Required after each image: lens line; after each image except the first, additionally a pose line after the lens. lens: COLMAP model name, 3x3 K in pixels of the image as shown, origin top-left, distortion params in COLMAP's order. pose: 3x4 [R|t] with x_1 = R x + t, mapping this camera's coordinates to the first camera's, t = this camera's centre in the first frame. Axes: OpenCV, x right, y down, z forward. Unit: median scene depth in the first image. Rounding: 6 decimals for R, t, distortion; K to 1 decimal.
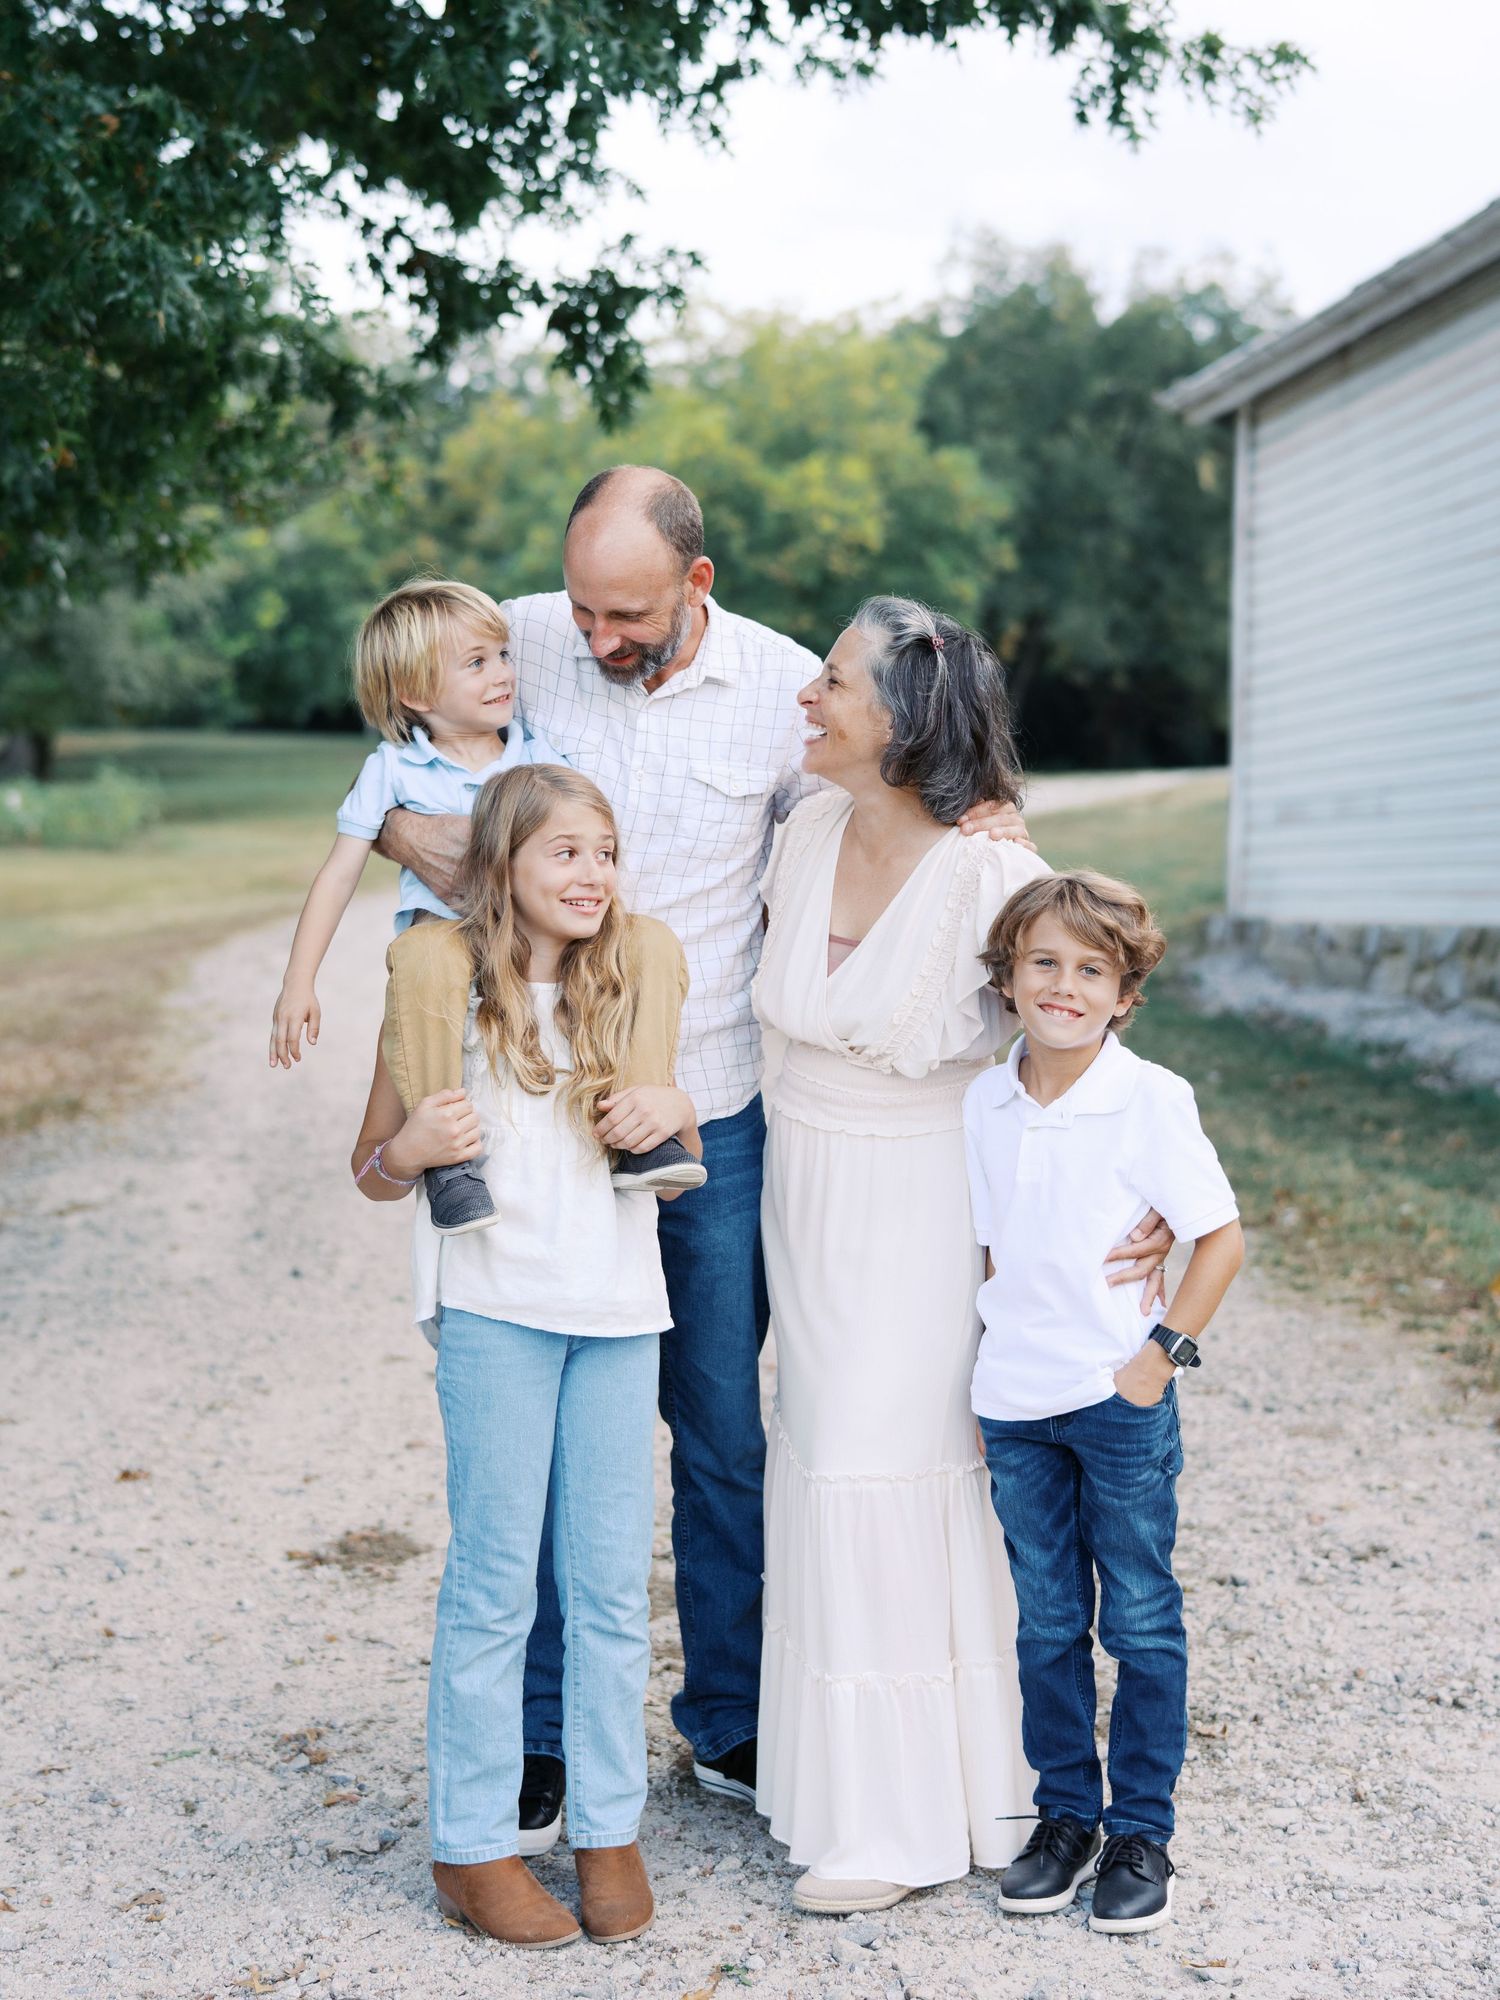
lens RADIAL K [[3069.6, 0, 747.3], [0, 3069.6, 1003.4], [0, 0, 1]] dist [0.015030, 0.000000]
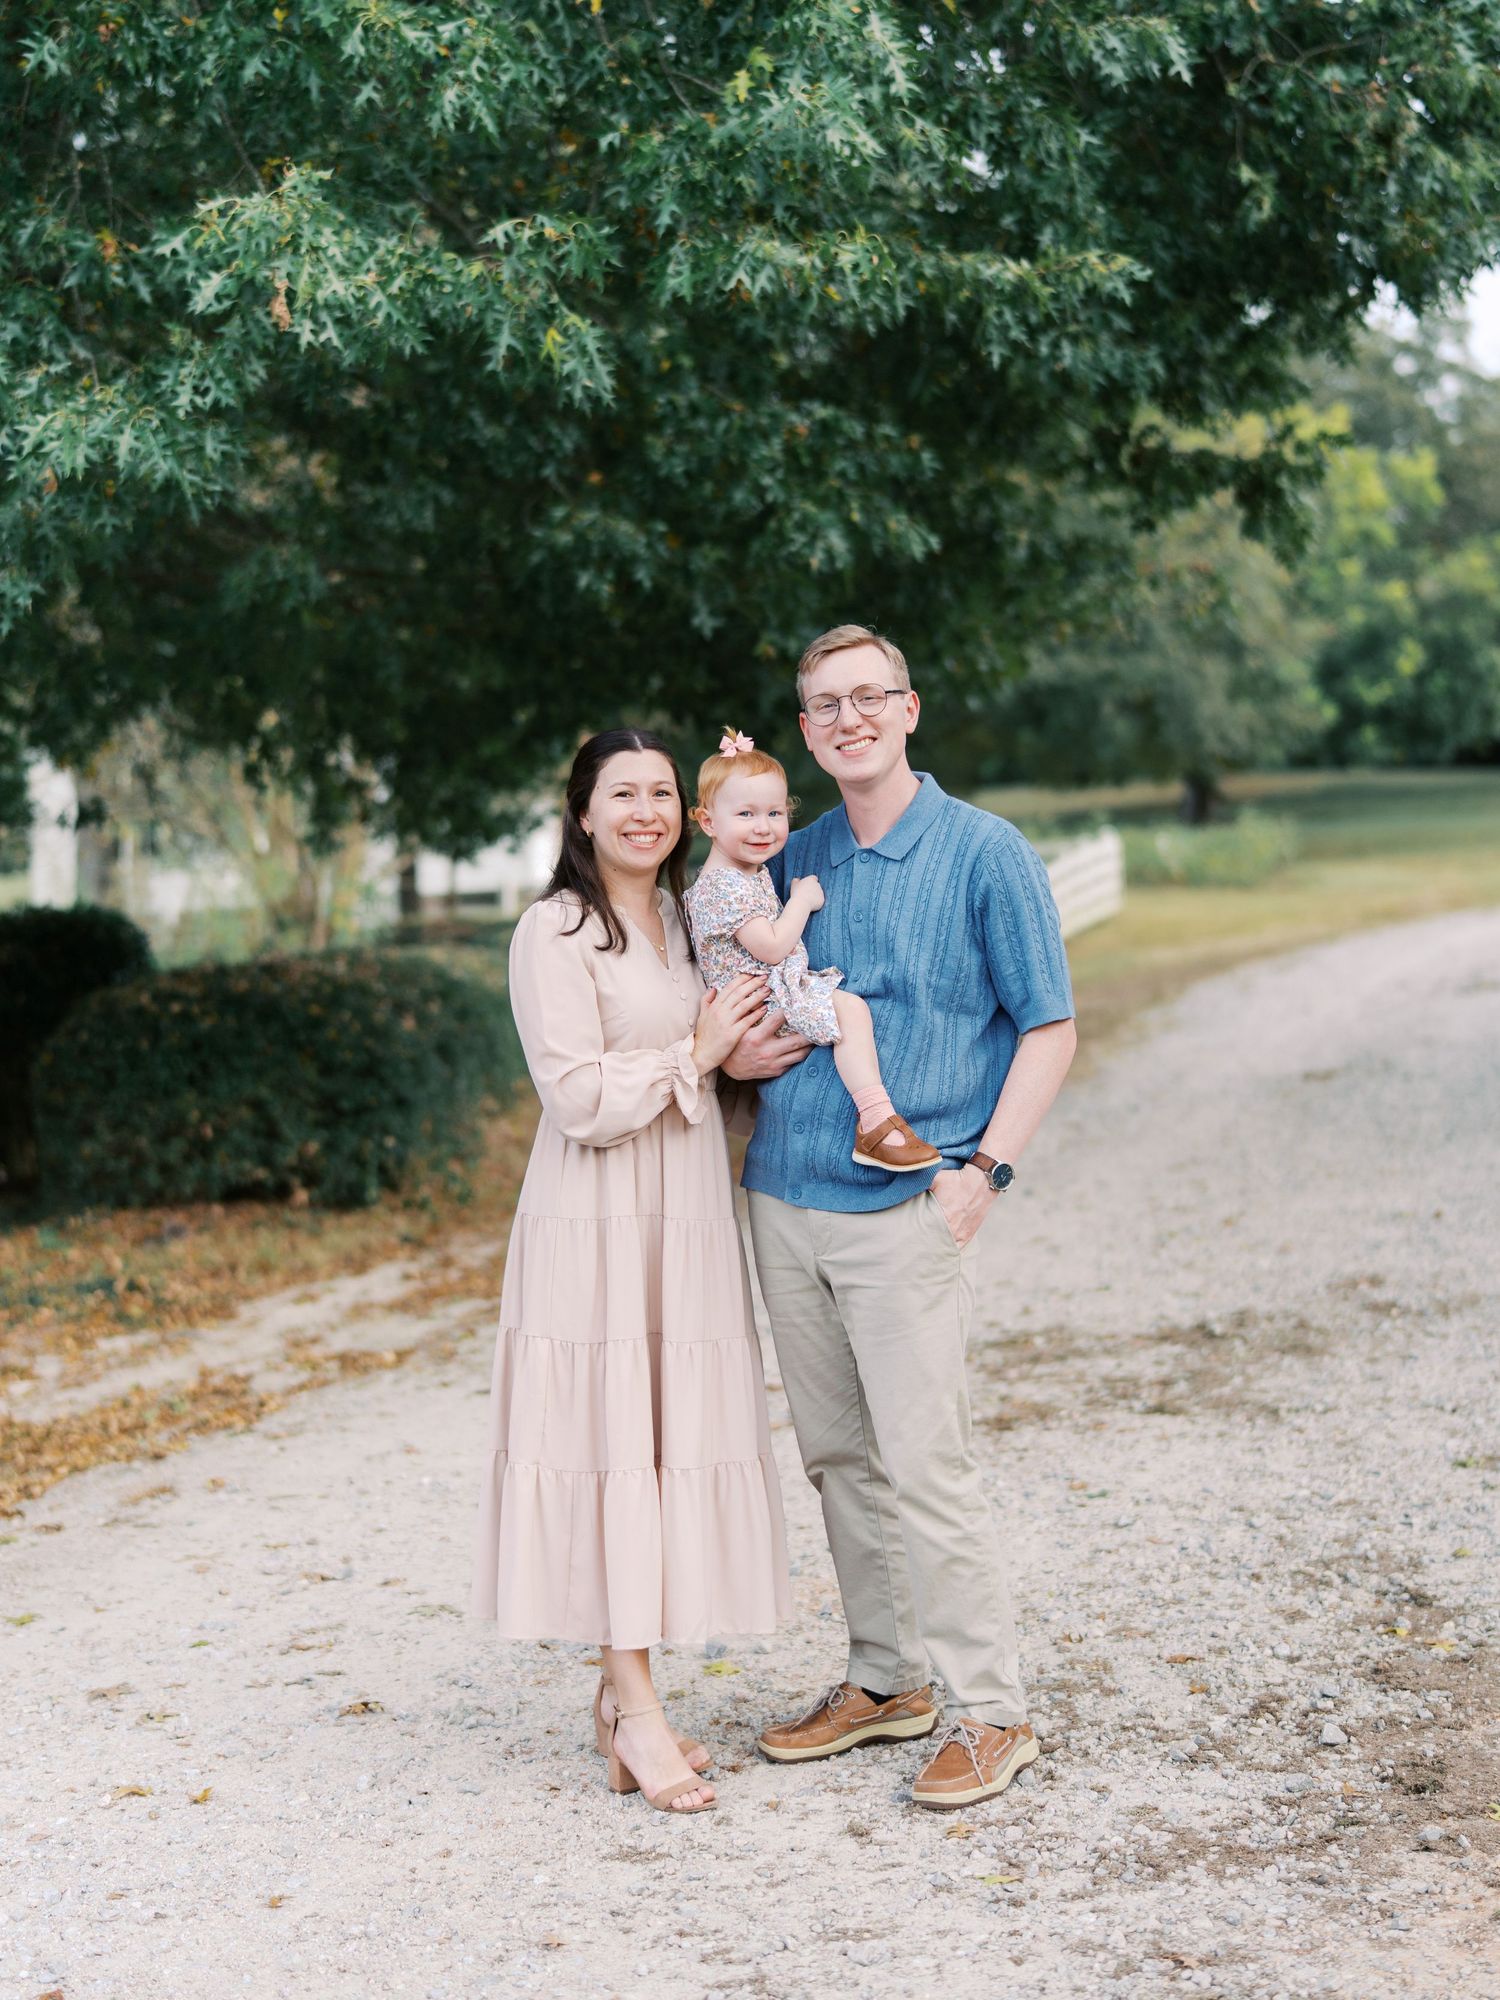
lens RADIAL K [[3069.6, 0, 747.9], [0, 3069.6, 1002.8], [0, 0, 1]] dist [0.015030, 0.000000]
pose [[0.920421, -0.000751, -0.390928, 0.300231], [-0.003763, 0.999935, -0.010780, 0.014847], [0.390911, 0.011393, 0.920358, -0.347003]]
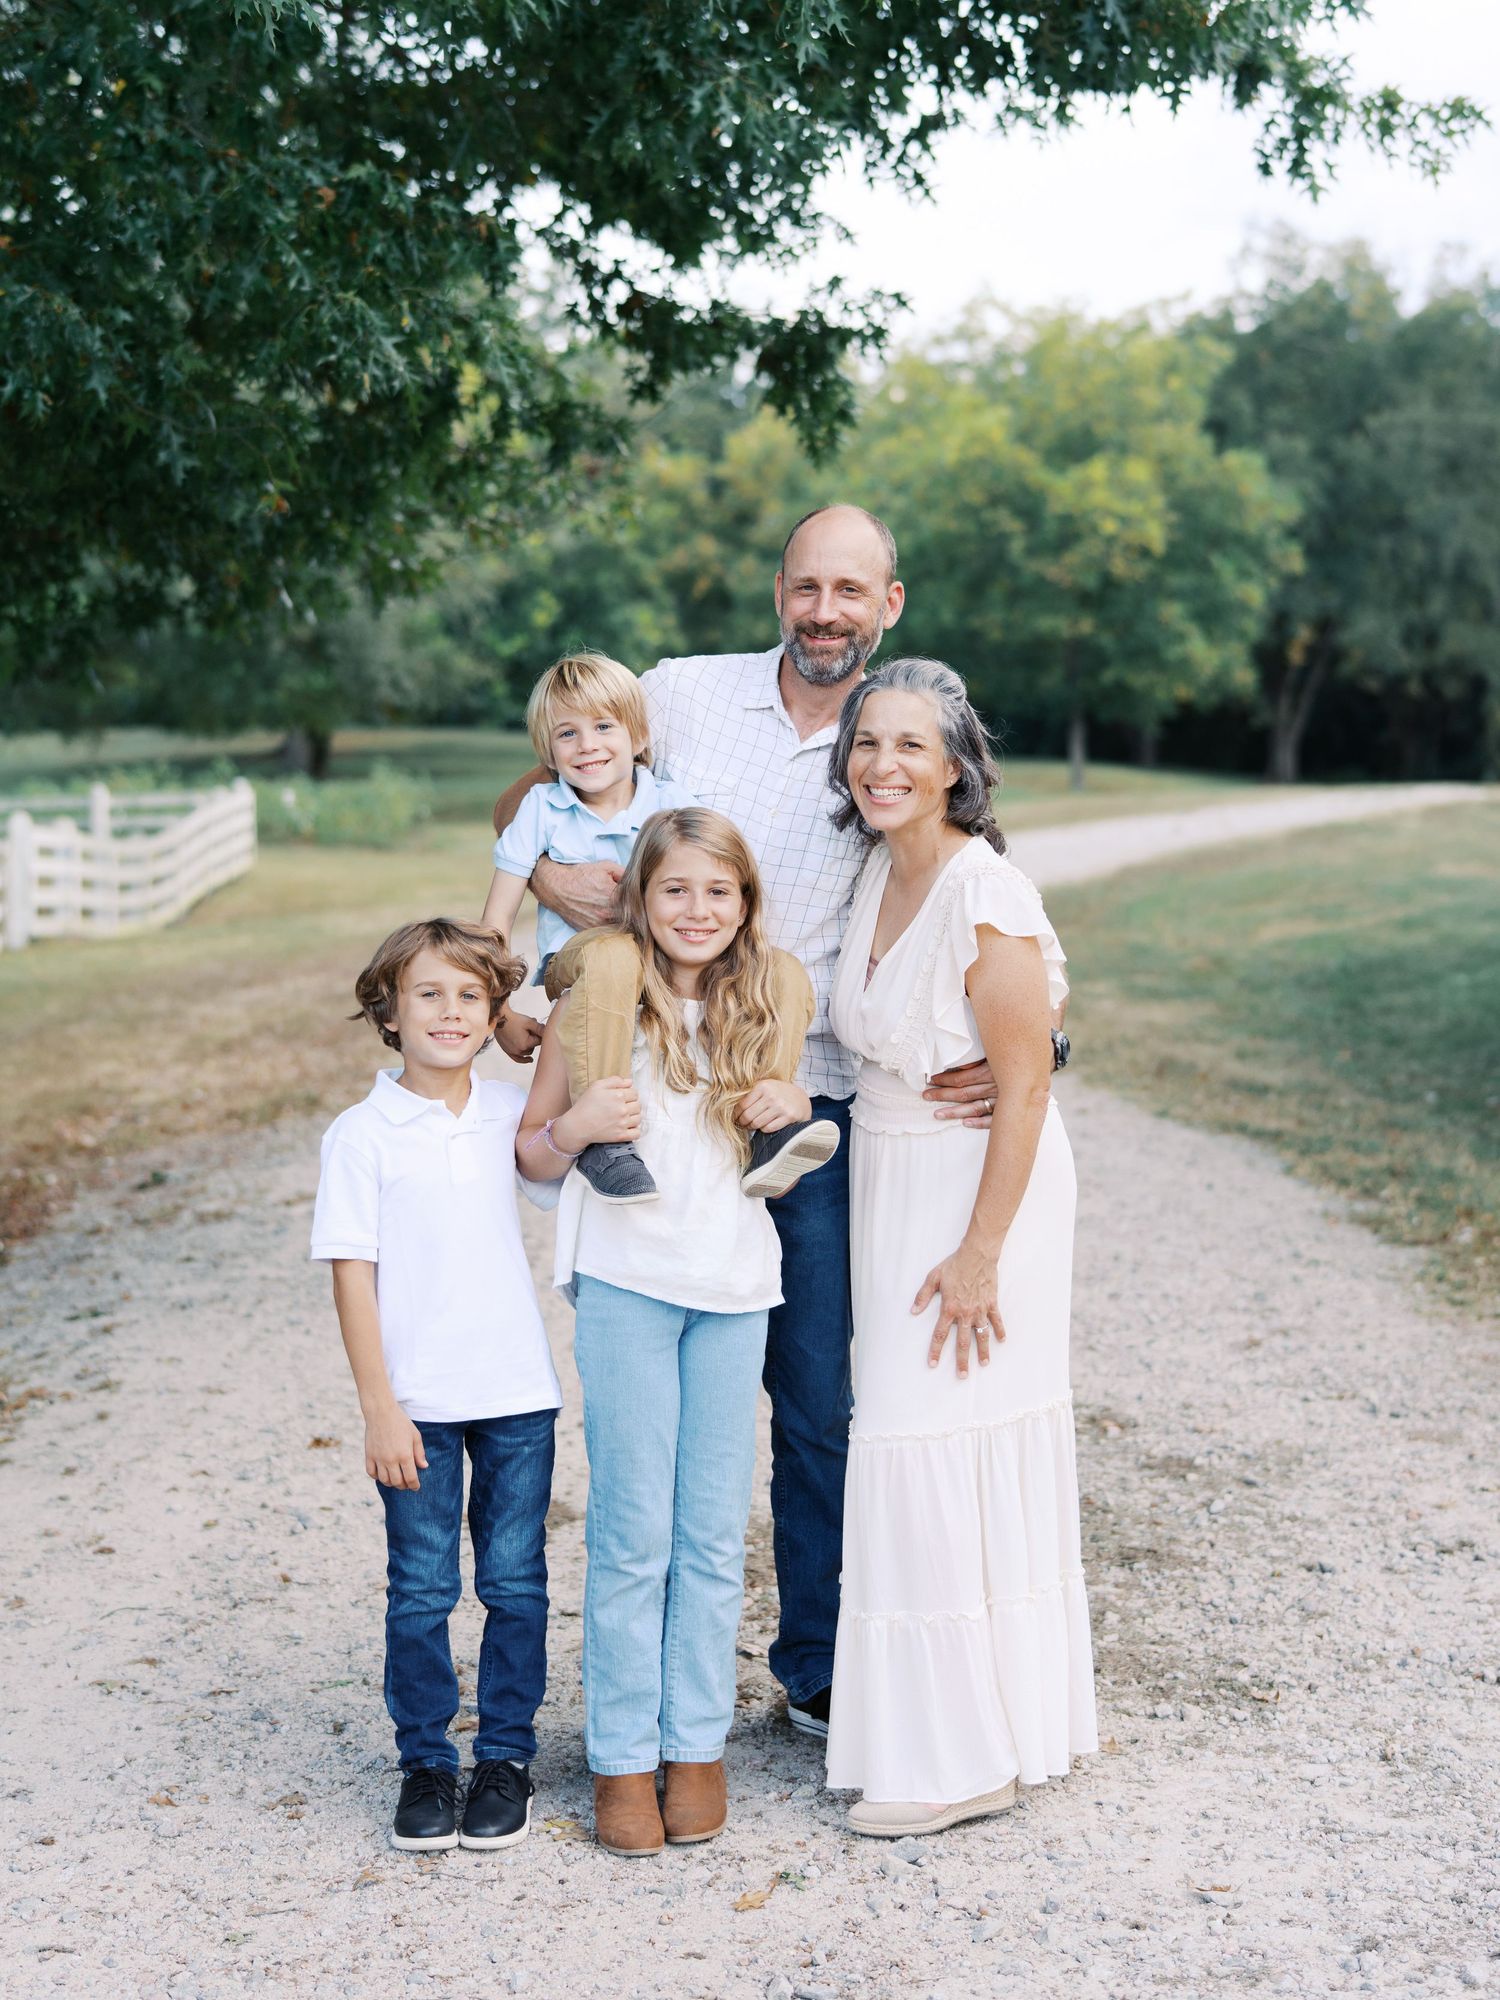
lens RADIAL K [[3146.1, 0, 754.1], [0, 3146.1, 992.0], [0, 0, 1]] dist [0.024709, 0.000000]
pose [[0.995831, 0.018414, -0.089343, 0.038324], [-0.018920, 0.999809, -0.004823, -0.002168], [0.089237, 0.006493, 0.995989, -0.075320]]
